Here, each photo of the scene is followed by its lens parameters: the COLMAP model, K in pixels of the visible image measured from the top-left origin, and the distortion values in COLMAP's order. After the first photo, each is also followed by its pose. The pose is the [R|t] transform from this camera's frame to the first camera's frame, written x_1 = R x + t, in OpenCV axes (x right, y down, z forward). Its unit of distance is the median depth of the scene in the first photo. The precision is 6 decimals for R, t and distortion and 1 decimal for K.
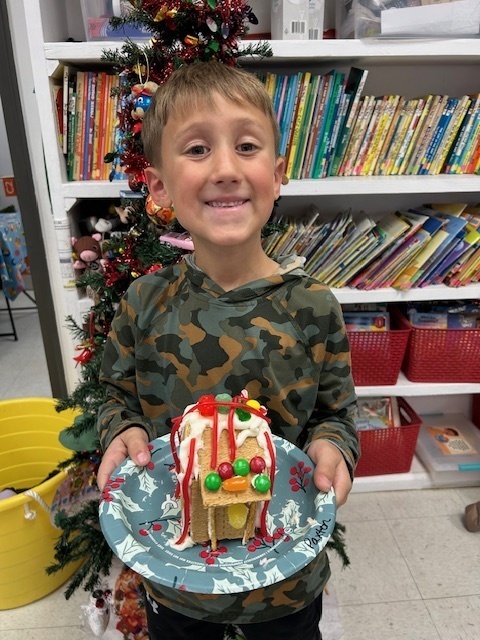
lens RADIAL K [[488.1, 0, 246.0], [0, 488.1, 315.3], [0, 0, 1]] dist [0.045454, -0.053851]
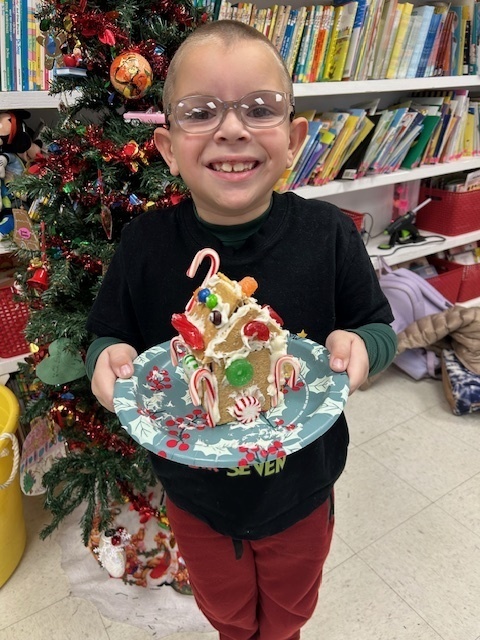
lens RADIAL K [[488.1, 0, 240.7], [0, 488.1, 322.1], [0, 0, 1]] dist [0.045454, -0.053851]
pose [[0.882235, -0.223551, 0.414350, -0.296032], [0.203158, 0.974690, 0.093302, 0.115272], [-0.424720, 0.001865, 0.905323, 0.051394]]
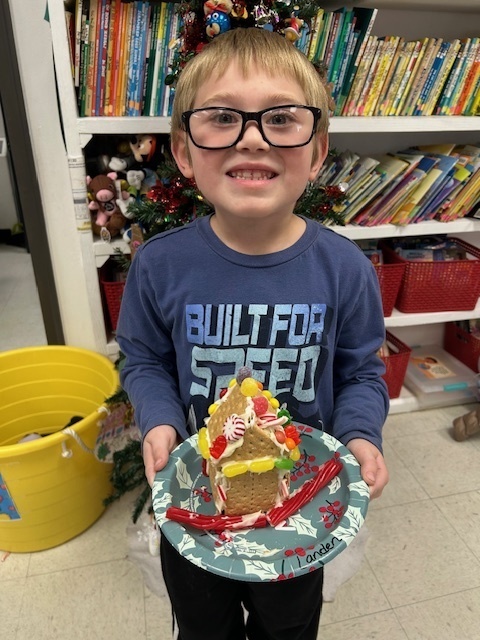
lens RADIAL K [[488.1, 0, 248.3], [0, 488.1, 315.3], [0, 0, 1]] dist [0.045454, -0.053851]
pose [[0.986911, -0.052378, 0.152522, -0.196312], [0.043245, 0.997101, 0.062599, 0.066262], [-0.155358, -0.055183, 0.986316, -0.021918]]
